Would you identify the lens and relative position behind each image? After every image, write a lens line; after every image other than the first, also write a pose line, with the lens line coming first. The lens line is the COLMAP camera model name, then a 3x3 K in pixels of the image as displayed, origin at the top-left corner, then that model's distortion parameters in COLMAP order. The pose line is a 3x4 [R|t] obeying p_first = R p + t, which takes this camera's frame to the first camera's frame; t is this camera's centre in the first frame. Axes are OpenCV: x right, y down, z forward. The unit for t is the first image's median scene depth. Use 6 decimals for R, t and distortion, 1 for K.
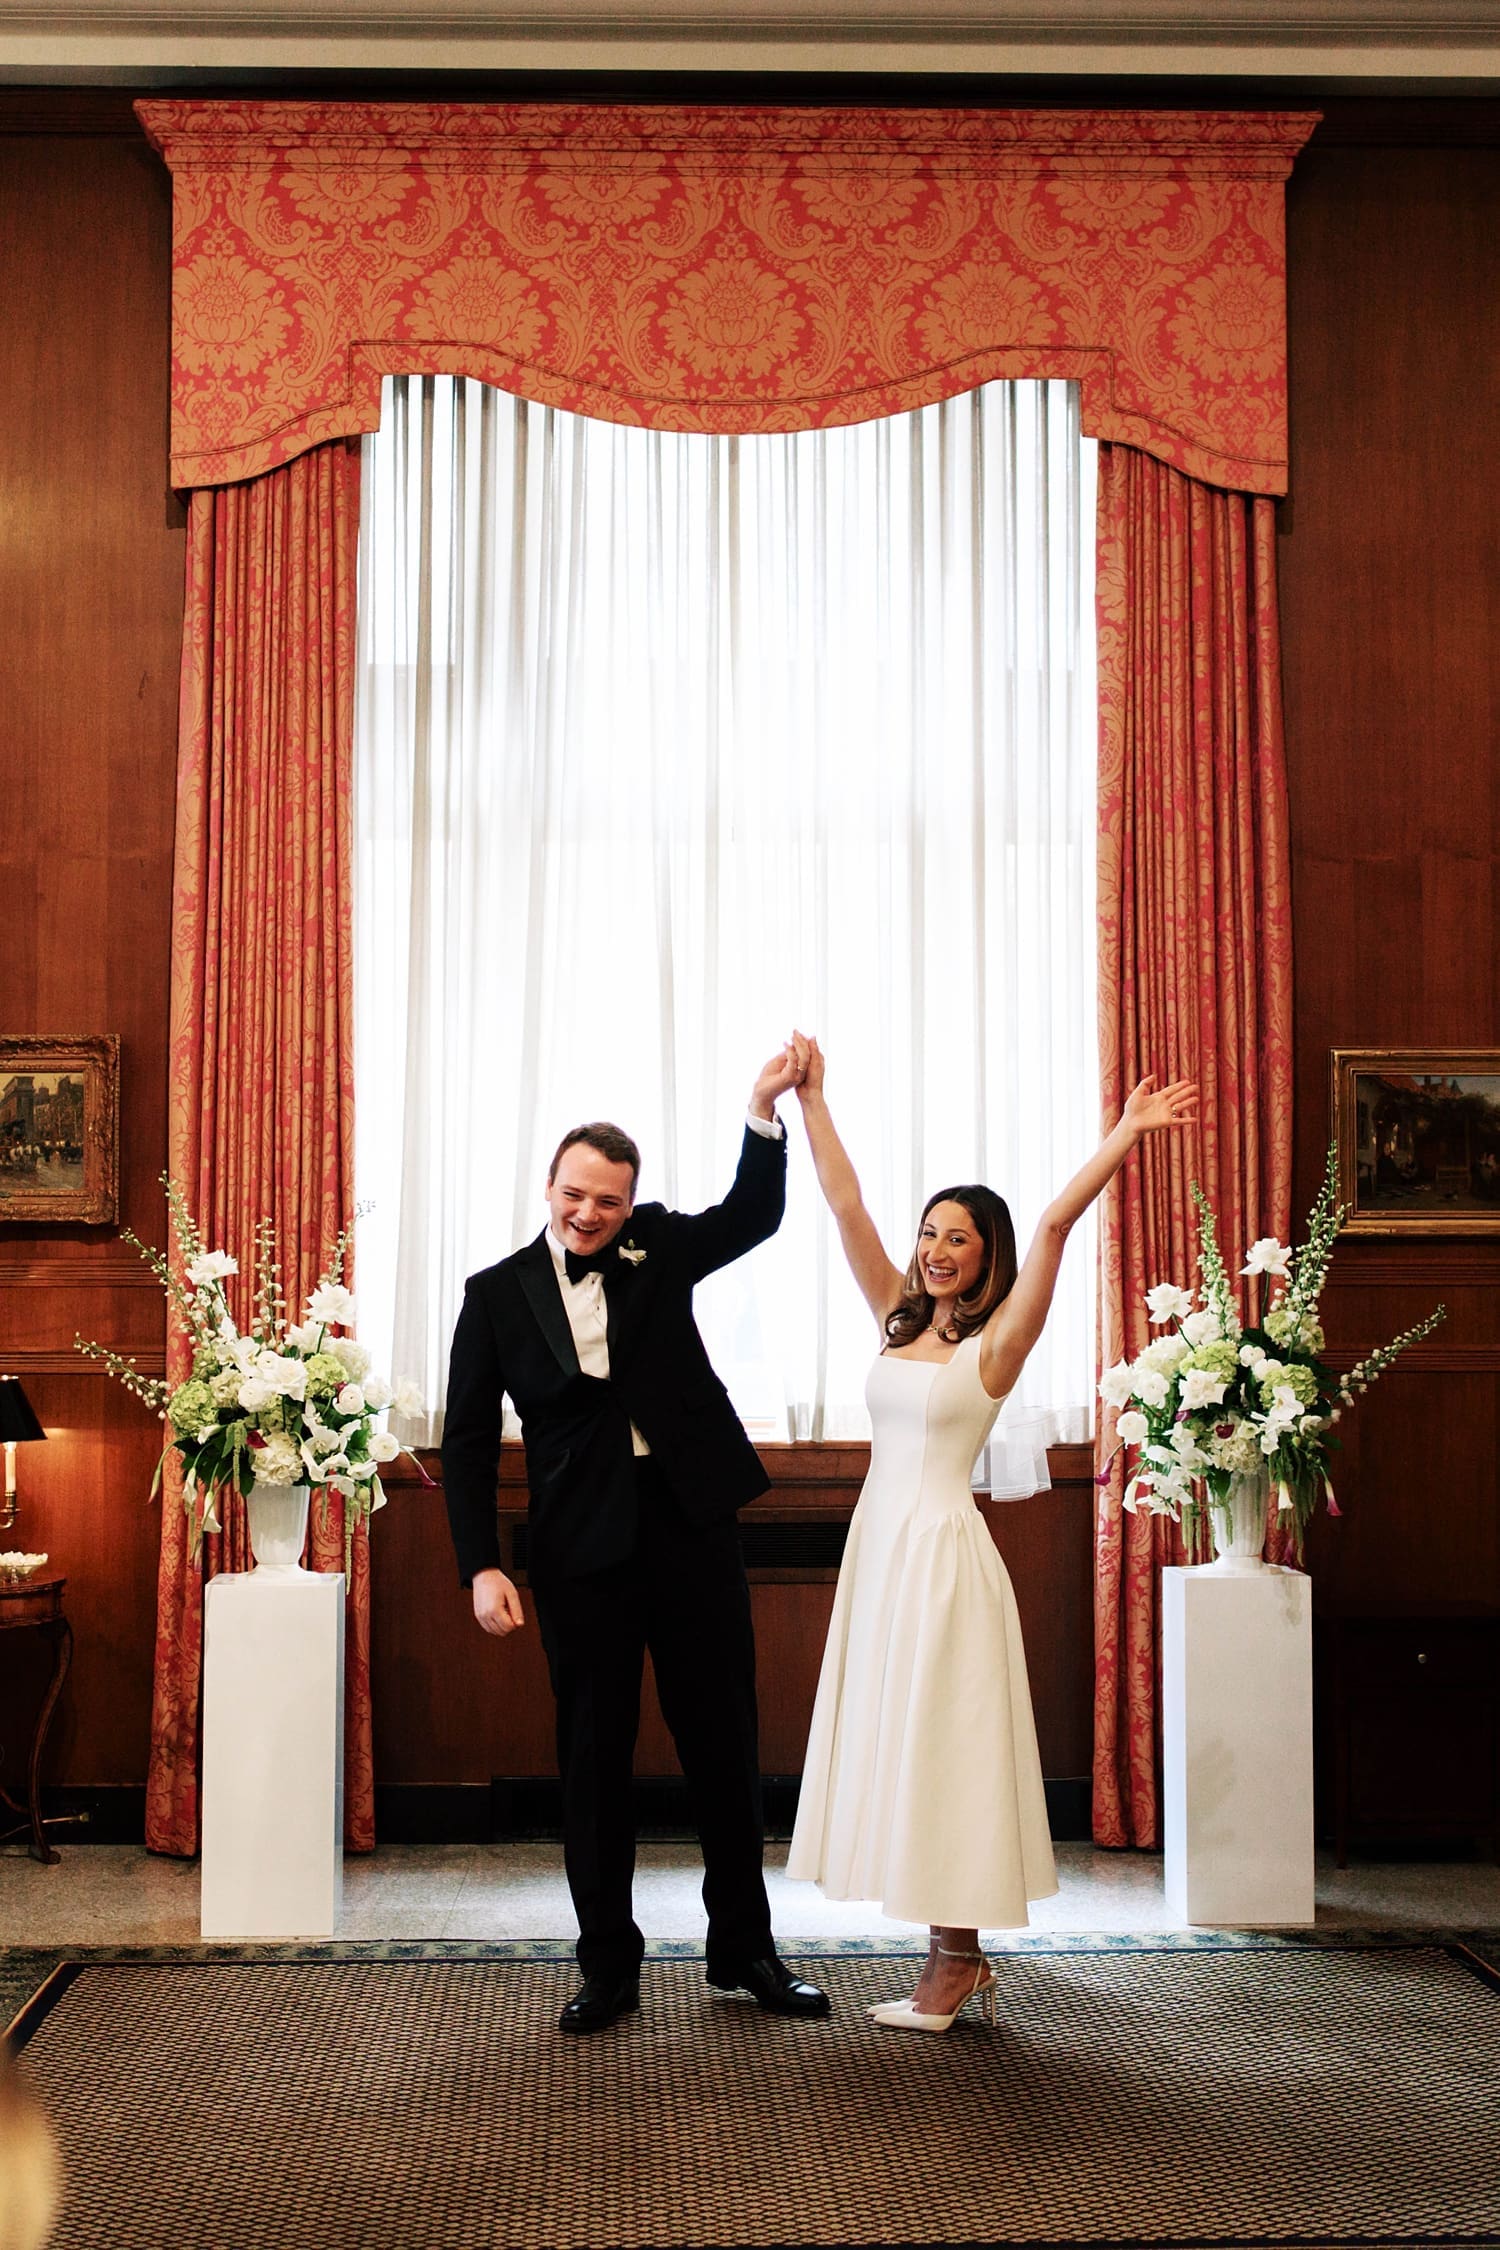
lens RADIAL K [[3006.5, 0, 750.0], [0, 3006.5, 1125.0], [0, 0, 1]] dist [0.007379, 0.028709]
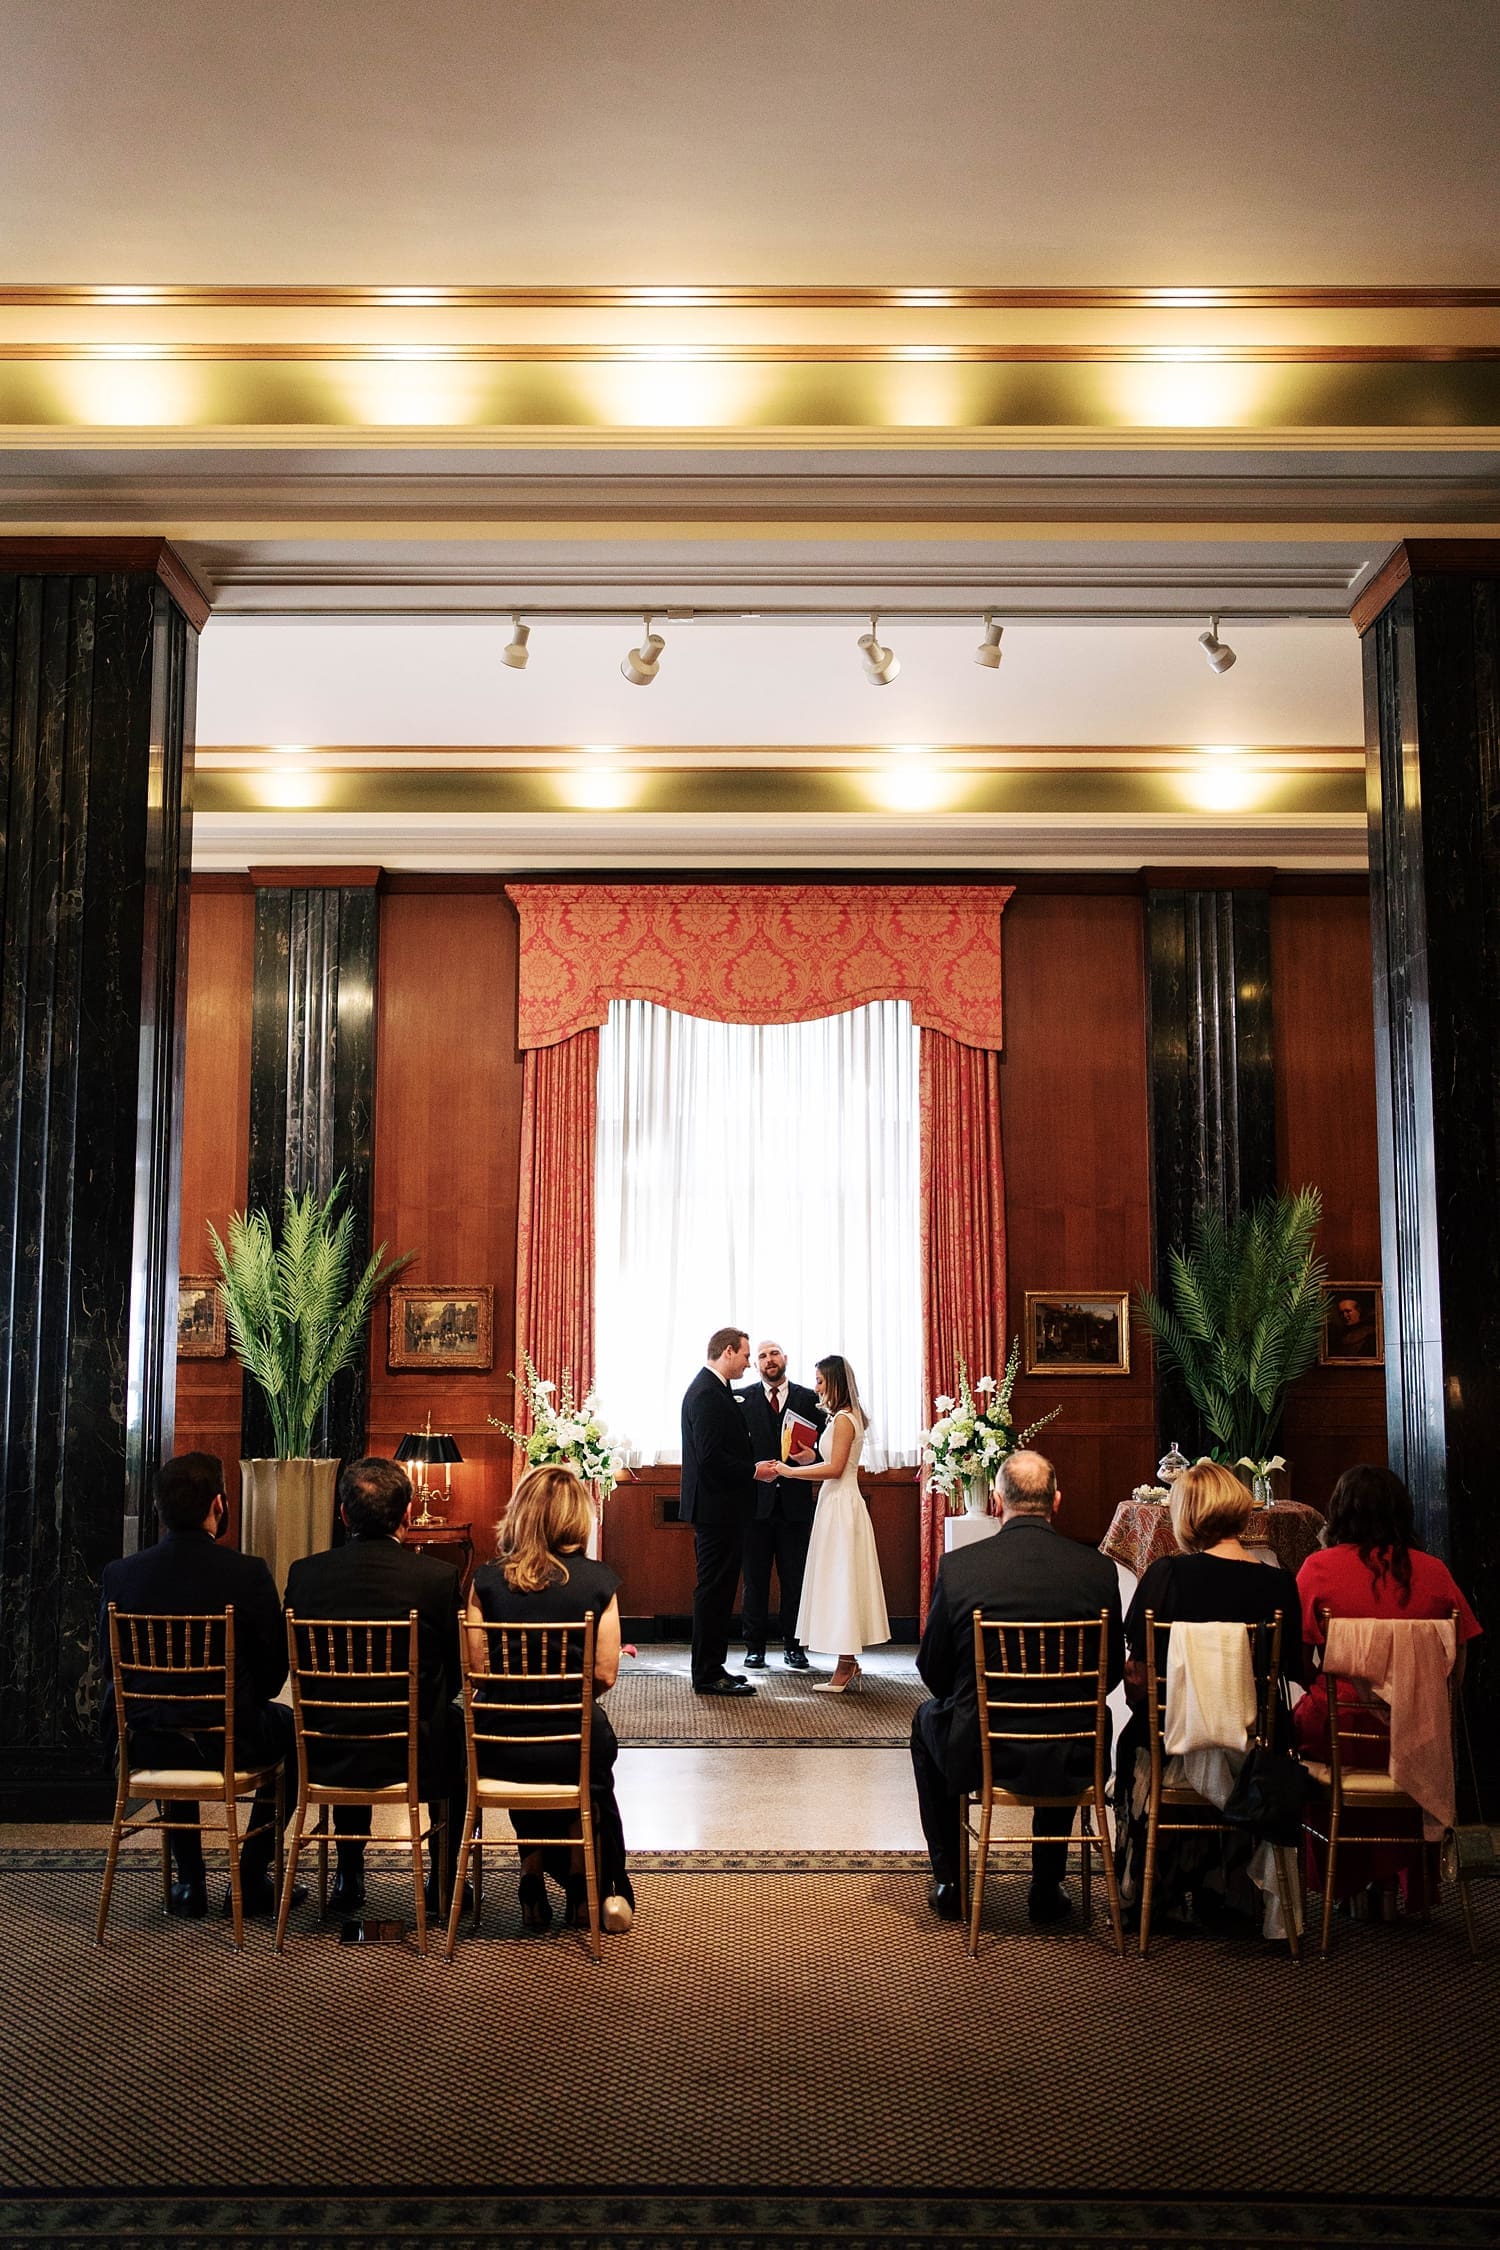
lens RADIAL K [[2340.1, 0, 708.4], [0, 2340.1, 1097.0], [0, 0, 1]] dist [0.021879, 0.011585]
pose [[0.999717, -0.000332, -0.023784, -0.003223], [-0.001451, 0.997187, -0.074941, -0.039755], [0.023742, 0.074955, 0.996904, -0.790911]]
